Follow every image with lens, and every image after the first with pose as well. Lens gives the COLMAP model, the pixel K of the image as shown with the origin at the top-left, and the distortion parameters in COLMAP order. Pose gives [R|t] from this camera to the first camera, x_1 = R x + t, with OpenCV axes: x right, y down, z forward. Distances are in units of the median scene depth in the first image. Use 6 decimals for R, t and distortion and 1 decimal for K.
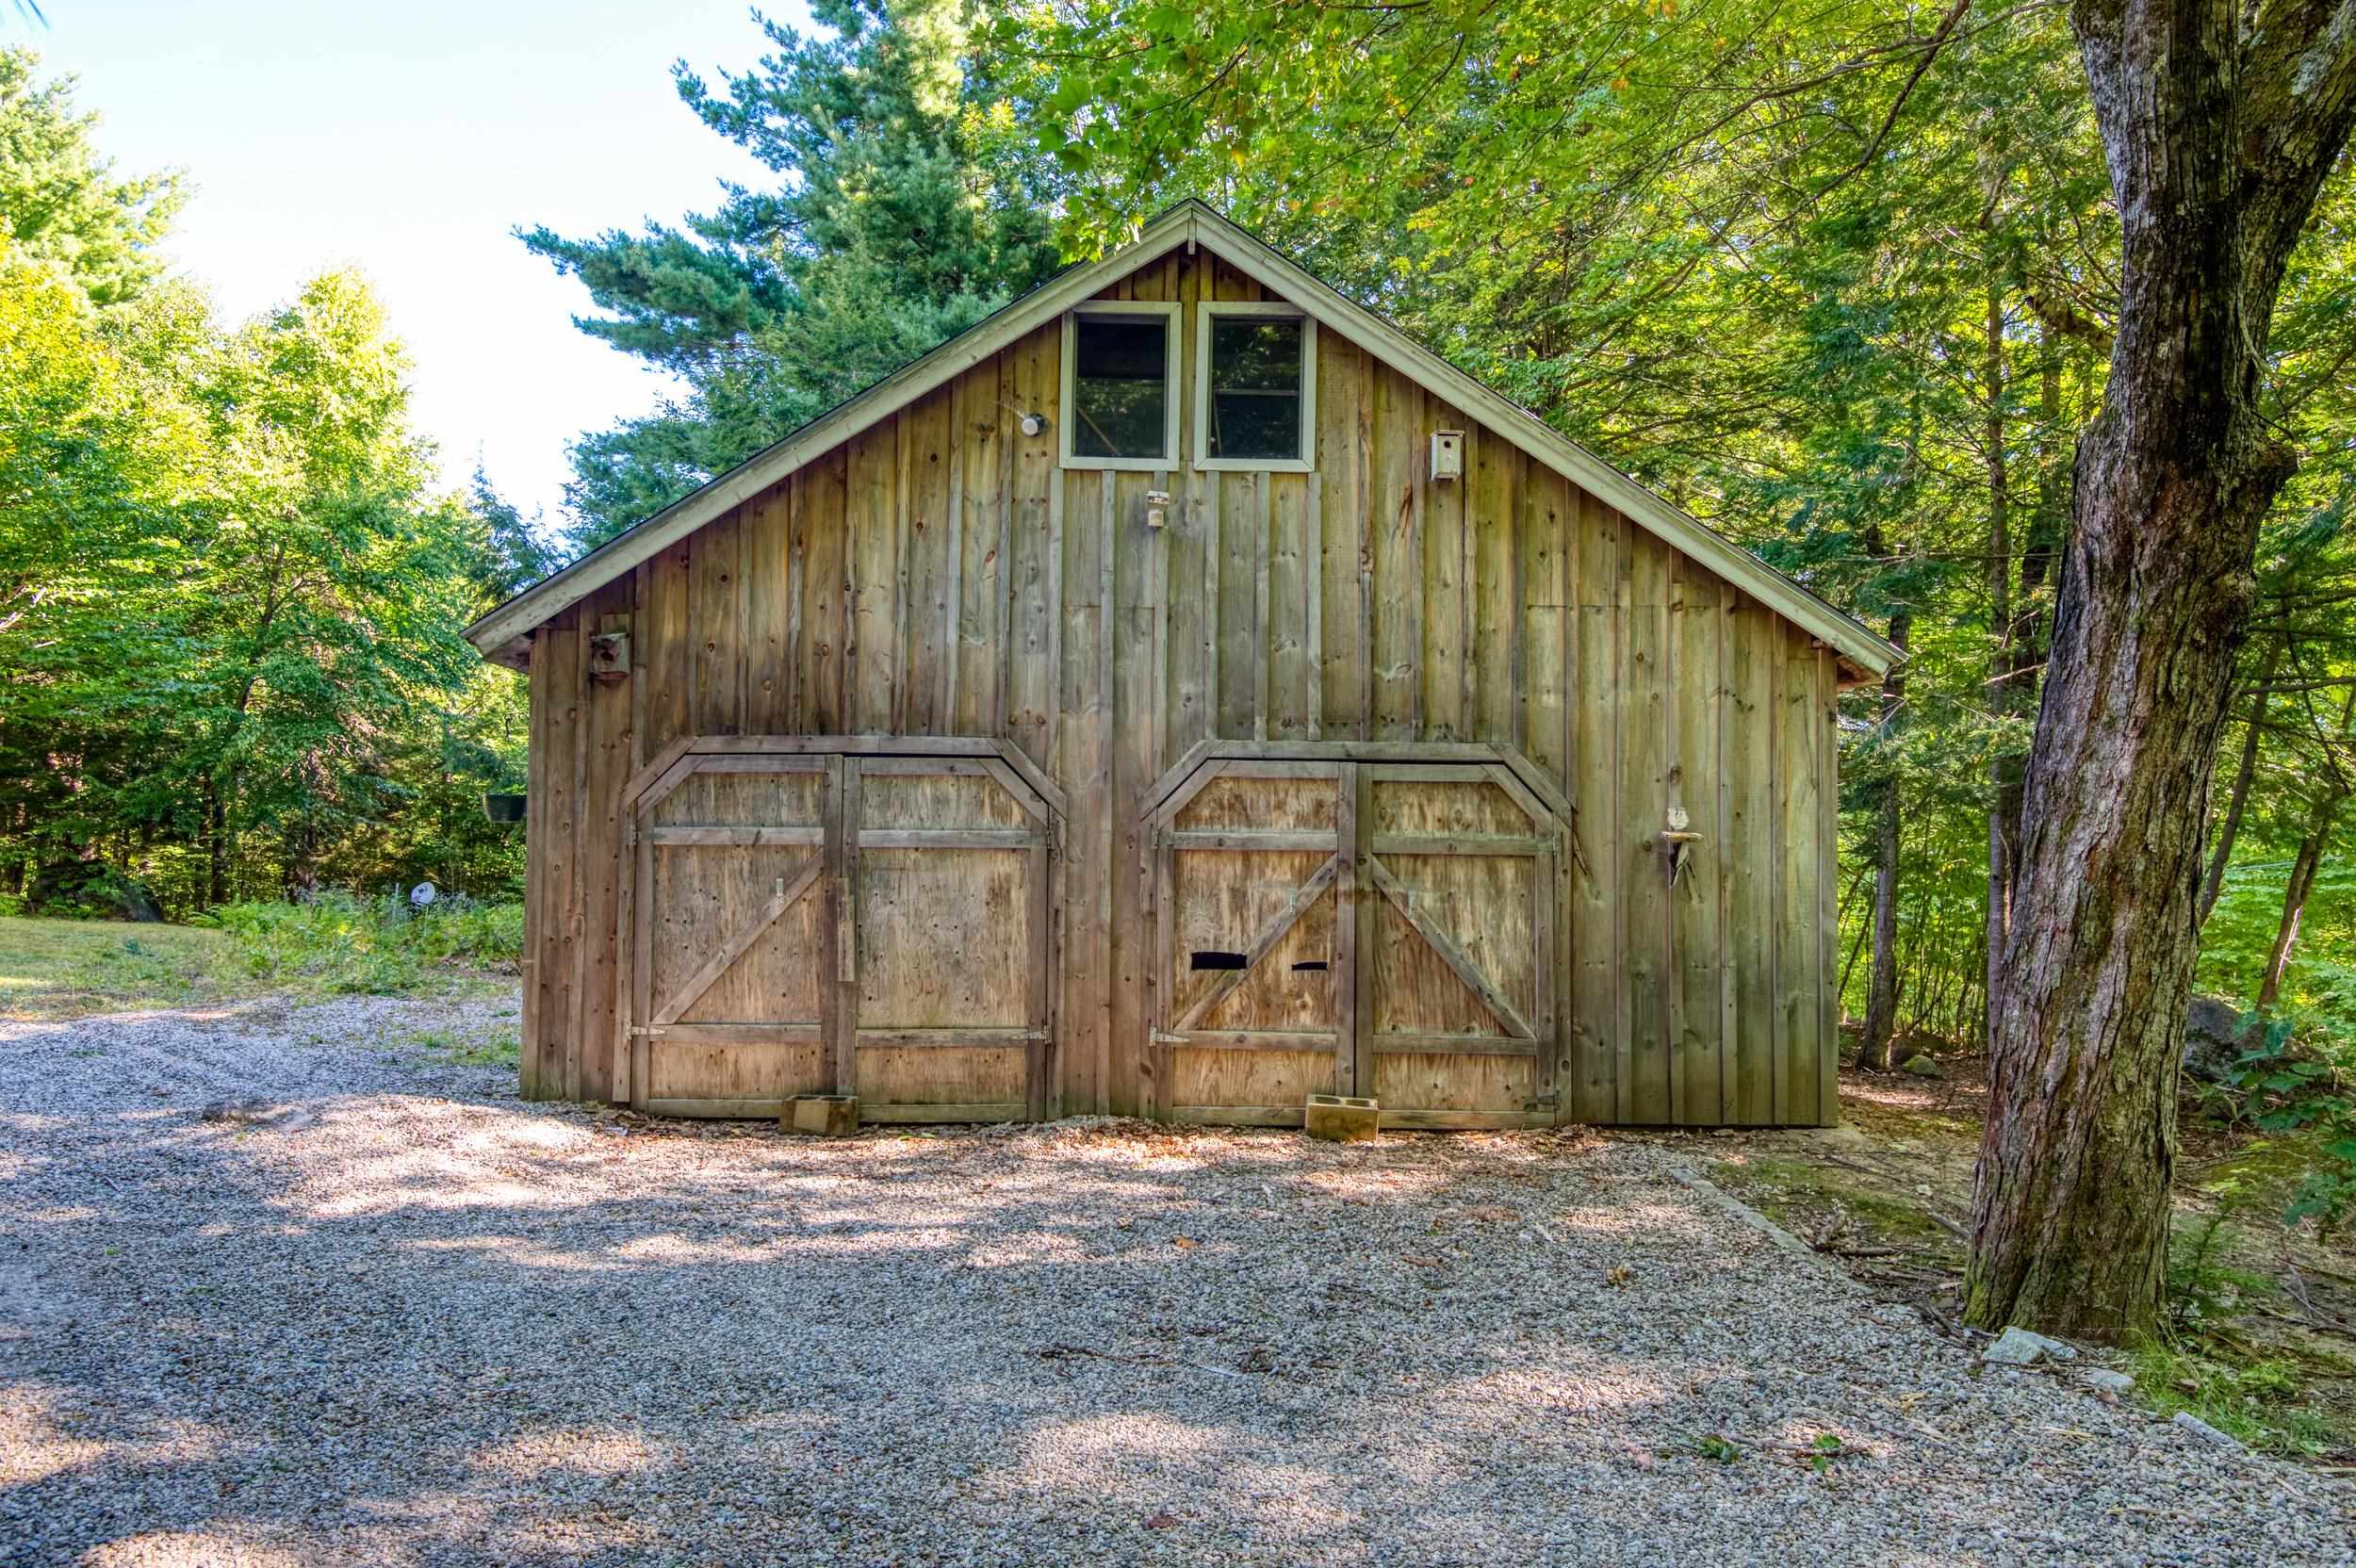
lens RADIAL K [[1359.1, 0, 1189.7], [0, 1359.1, 794.2], [0, 0, 1]] dist [-0.000069, -0.017688]
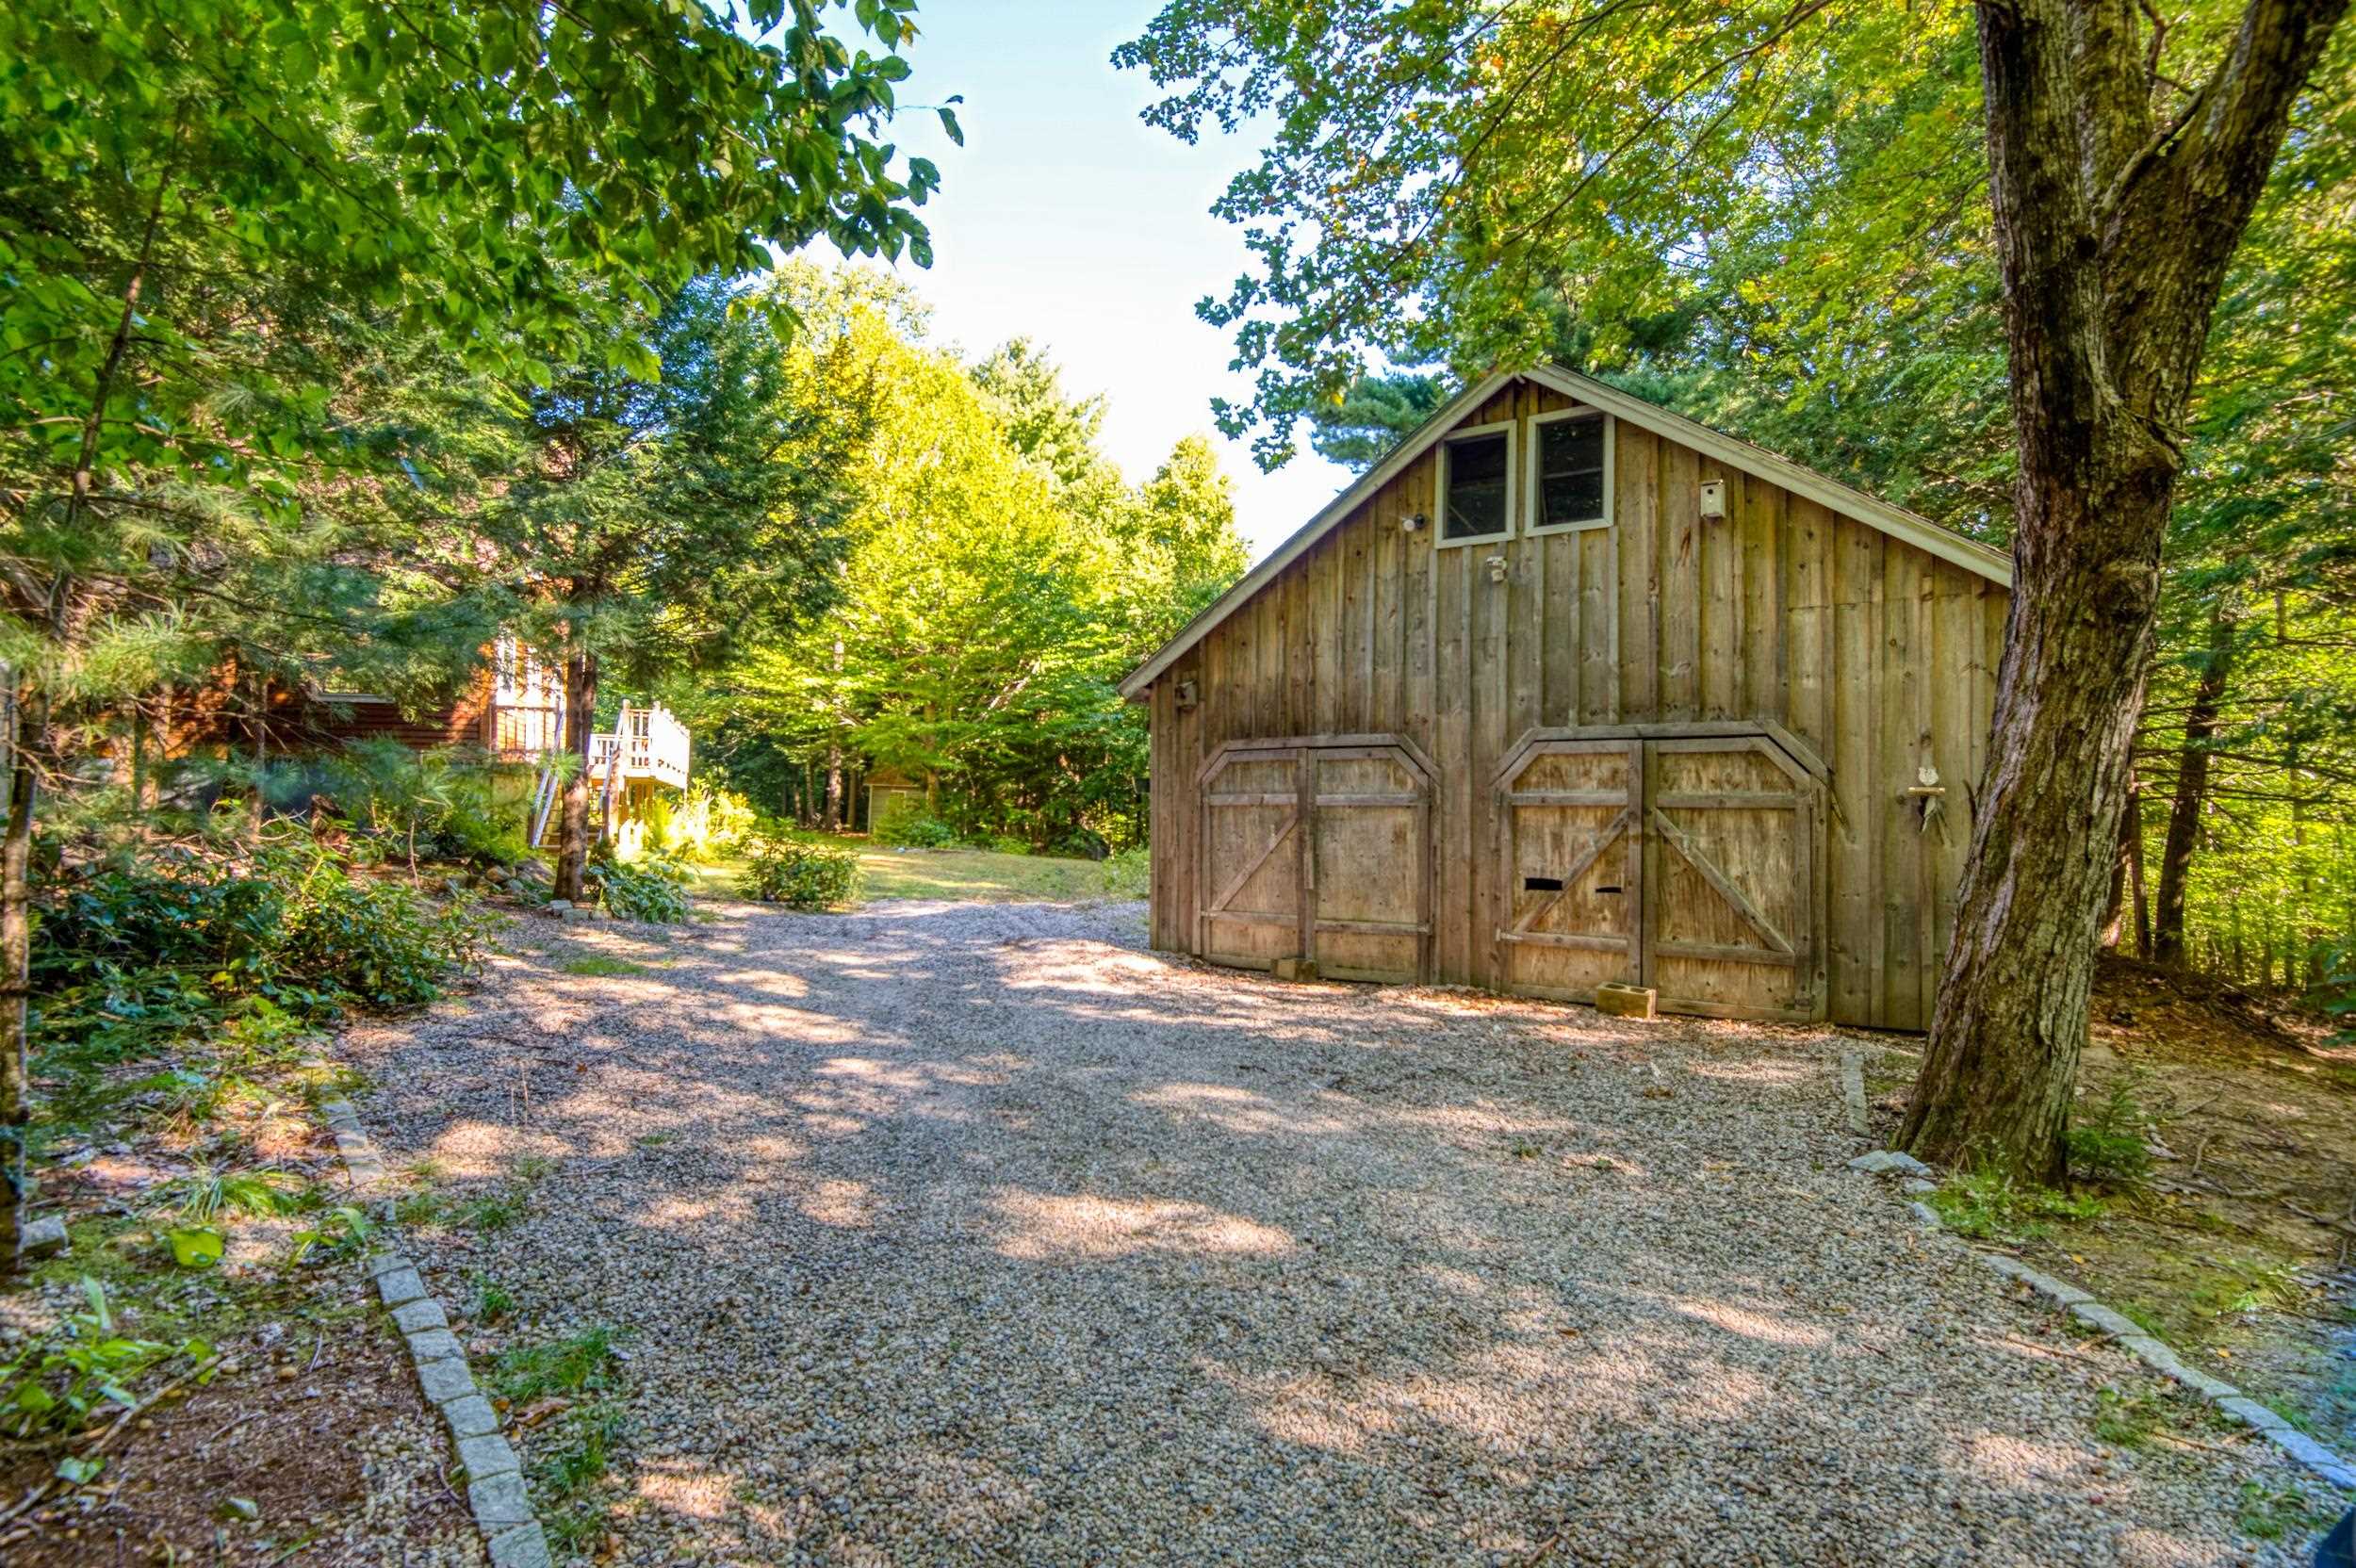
lens RADIAL K [[1094.2, 0, 1175.7], [0, 1094.2, 803.3], [0, 0, 1]] dist [-0.030565, -0.010562]
pose [[0.820892, -0.009079, -0.571012, 0.353268], [0.024127, 0.999532, 0.018791, 0.008089], [0.570574, -0.029202, 0.820727, -0.146121]]
